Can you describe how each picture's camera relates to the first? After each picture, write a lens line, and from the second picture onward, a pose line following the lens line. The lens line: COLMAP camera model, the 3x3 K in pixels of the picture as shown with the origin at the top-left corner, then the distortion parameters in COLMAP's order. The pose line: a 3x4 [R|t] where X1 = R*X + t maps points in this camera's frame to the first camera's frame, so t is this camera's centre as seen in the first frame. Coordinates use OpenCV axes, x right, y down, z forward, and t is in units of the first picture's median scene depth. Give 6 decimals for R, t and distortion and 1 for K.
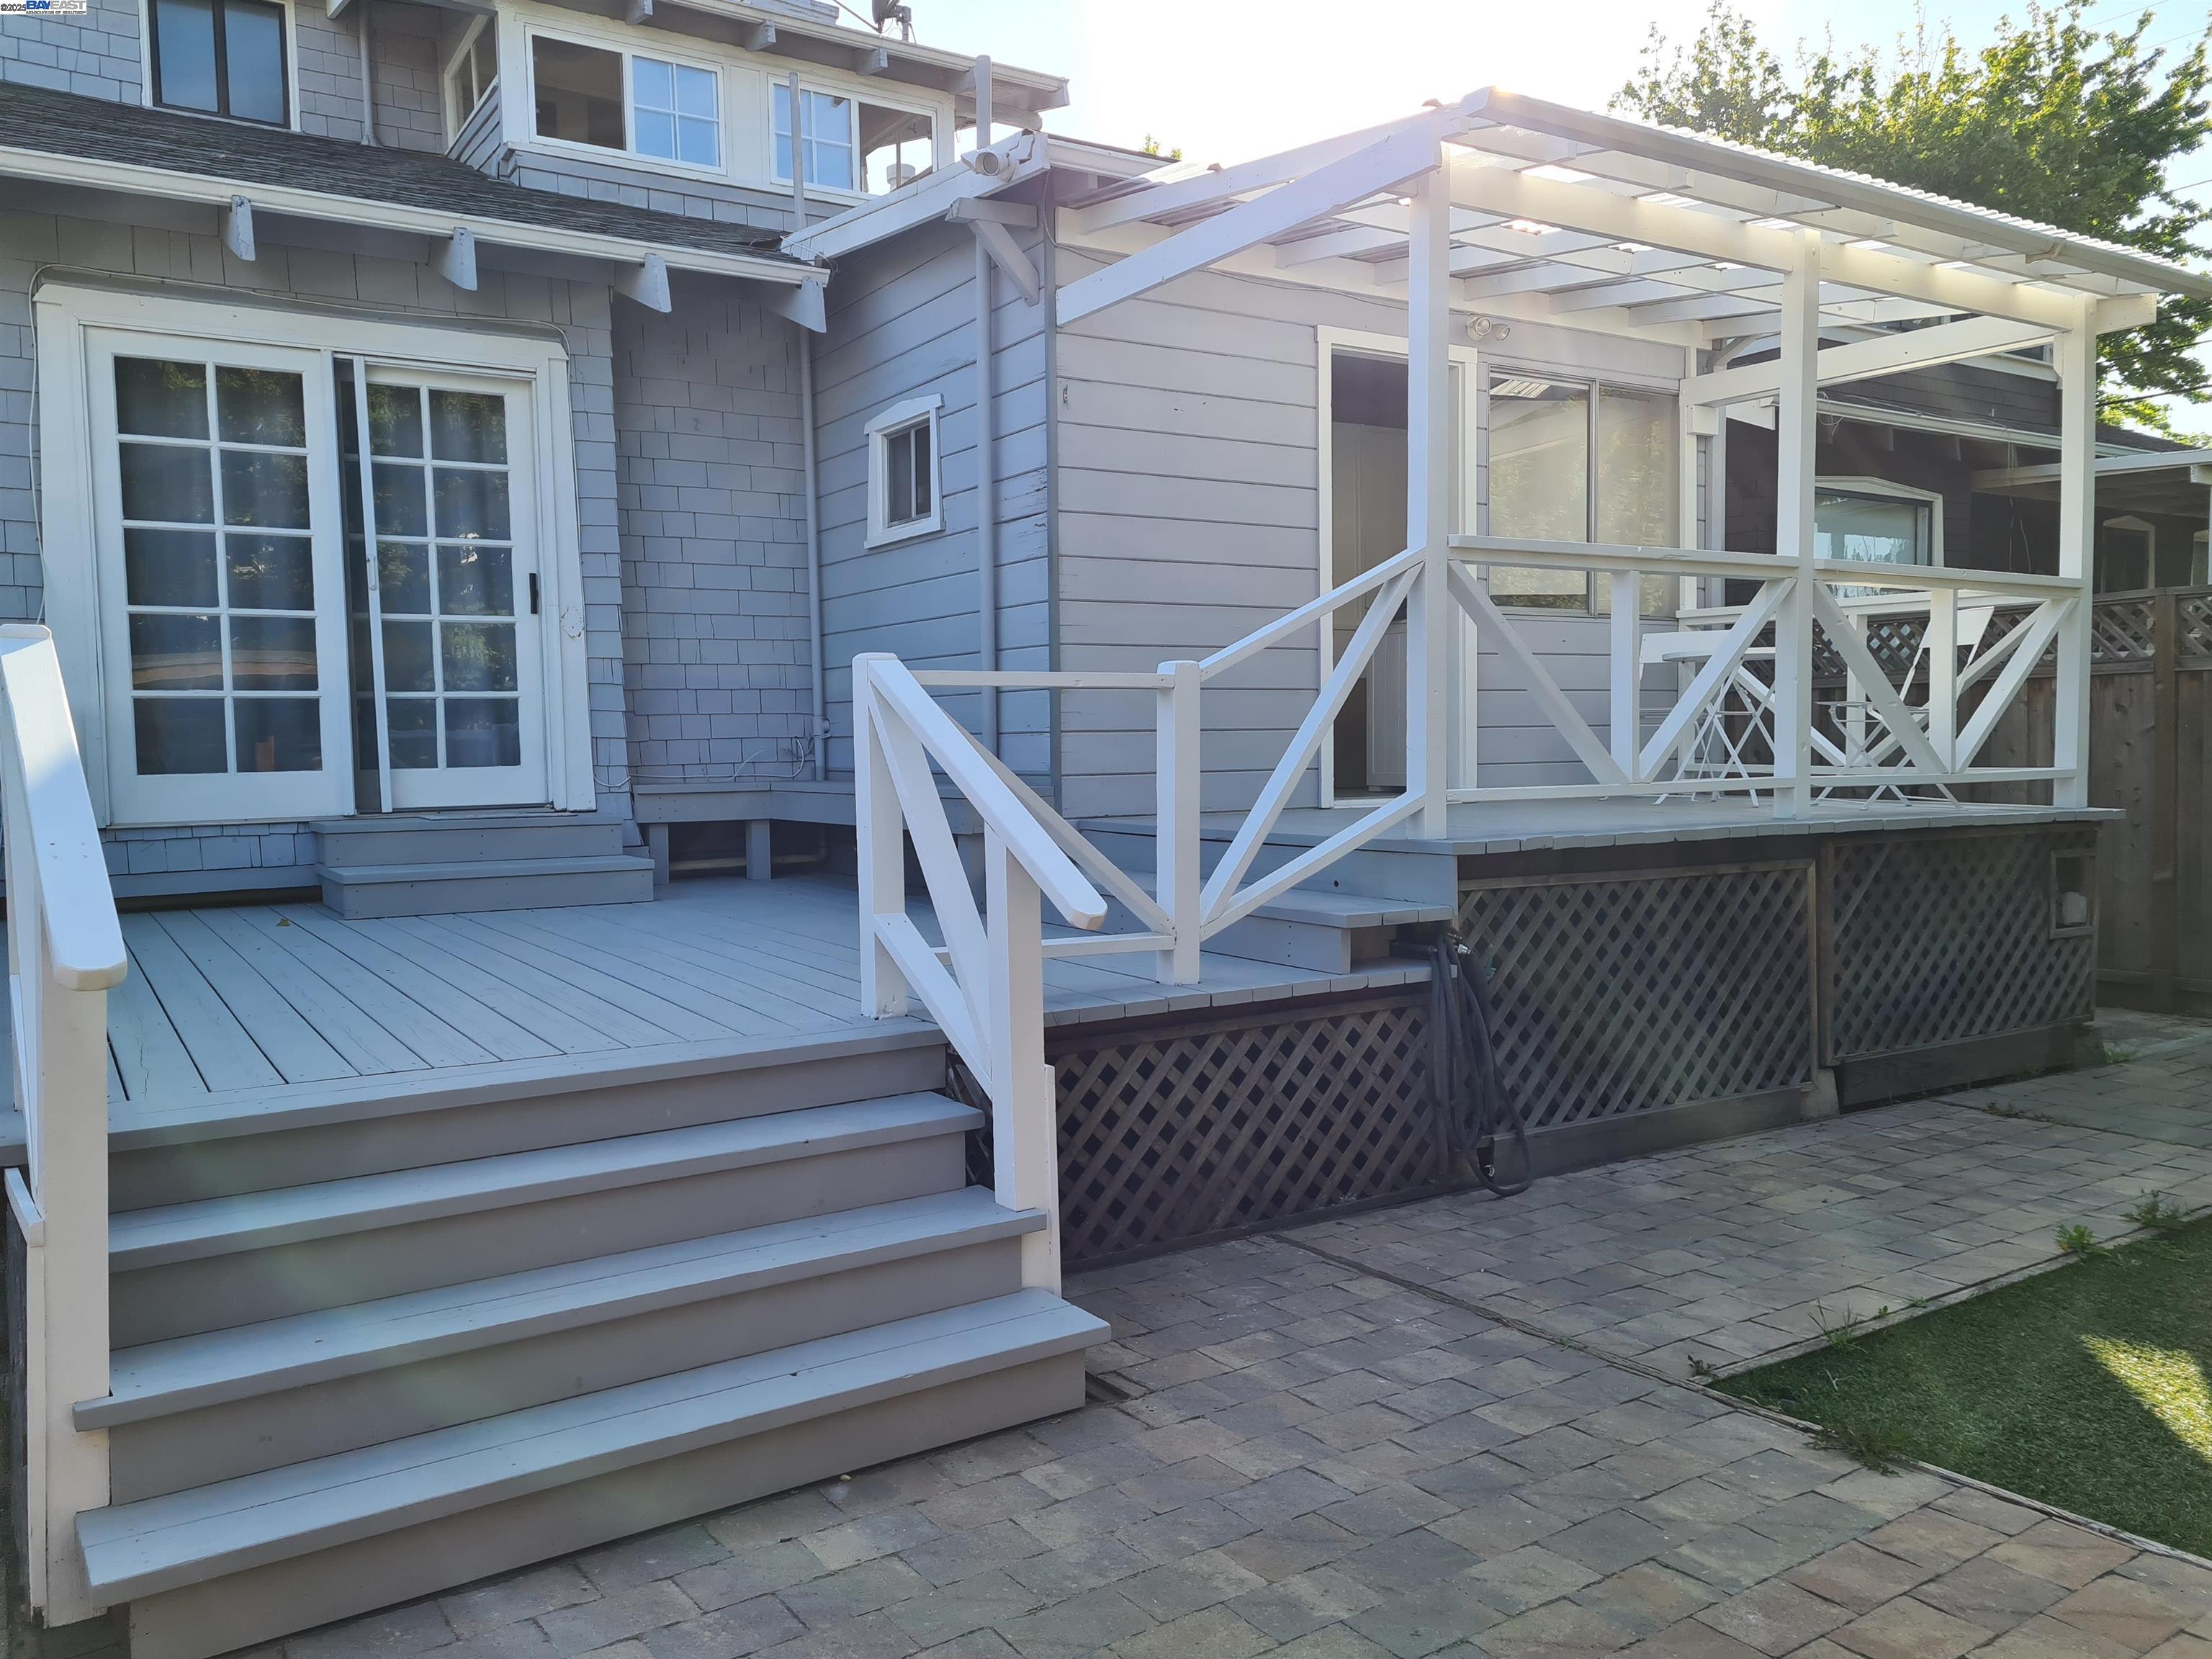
lens RADIAL K [[1661.8, 0, 1099.6], [0, 1661.8, 826.3], [0, 0, 1]] dist [0.031931, -0.004473]
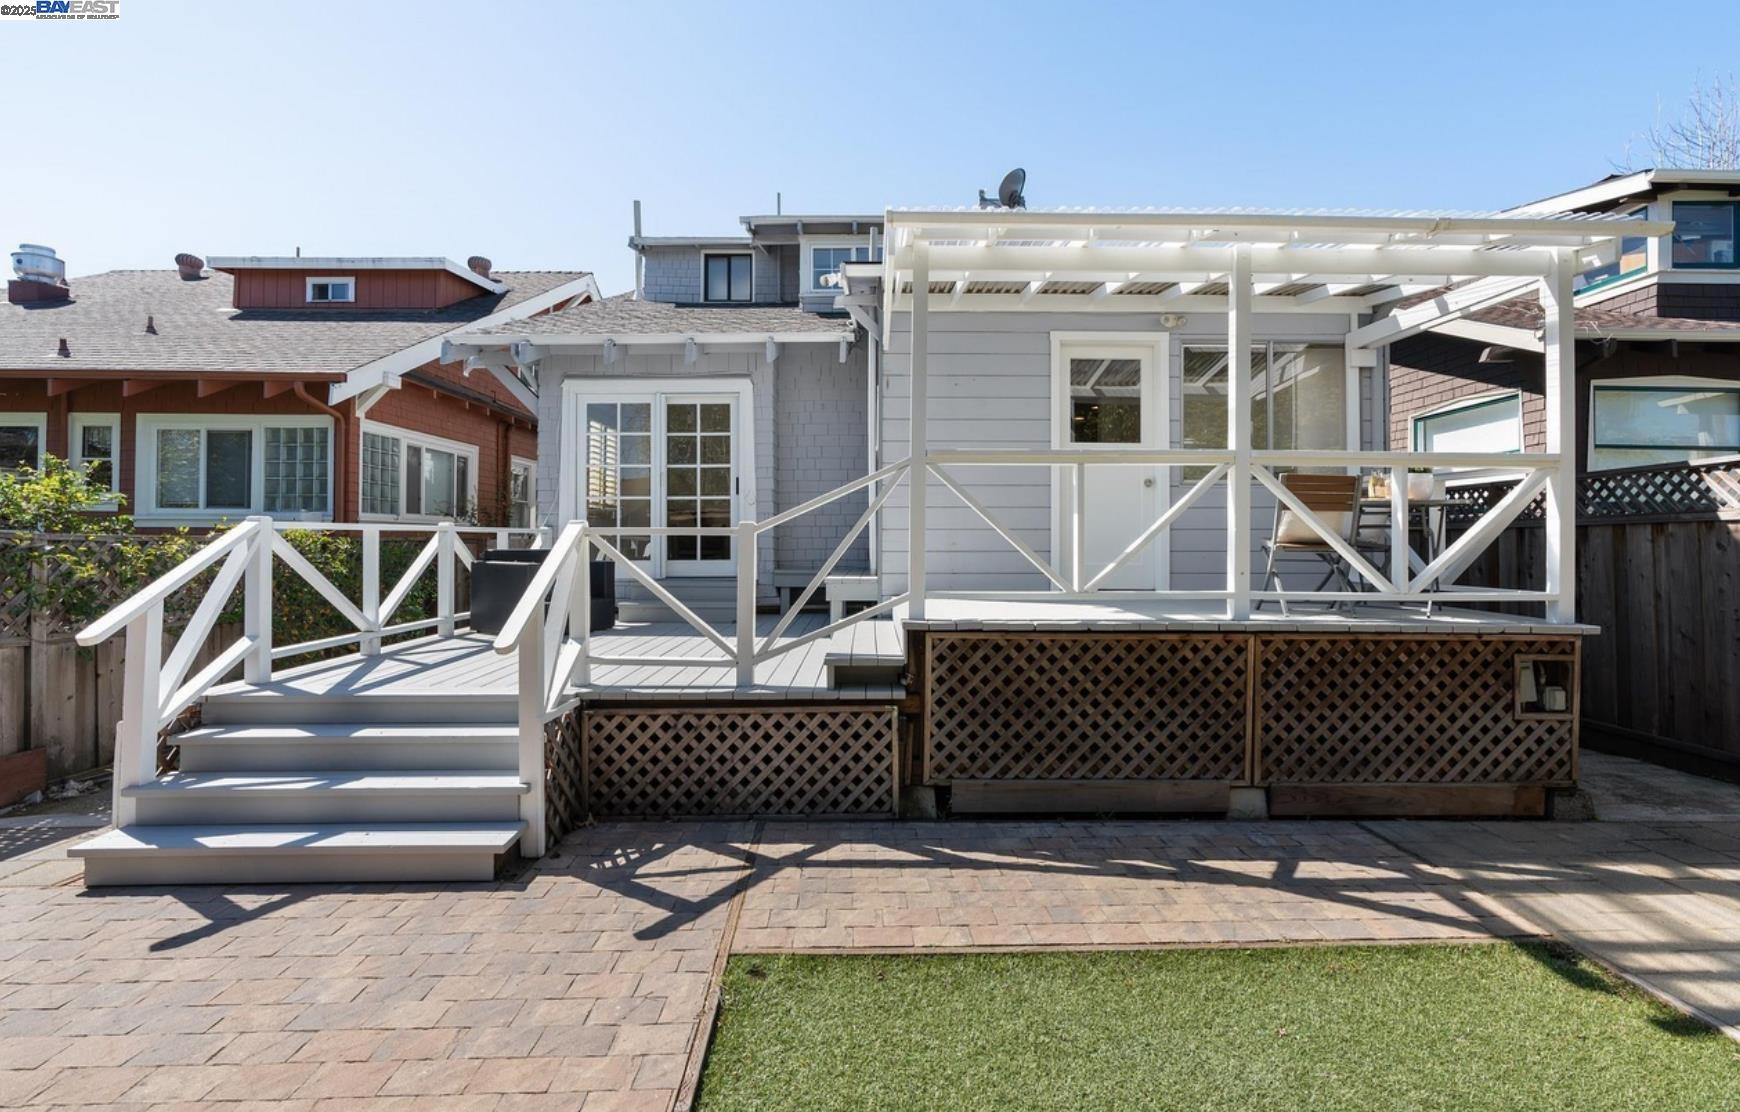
lens RADIAL K [[775.9, 0, 866.9], [0, 775.9, 548.0], [0, 0, 1]] dist [-0.001574, 0.000138]
pose [[0.850710, 0.021096, -0.525212, 0.403084], [-0.038211, 0.999033, -0.021764, -0.035011], [0.524245, 0.038584, 0.850693, 0.164281]]
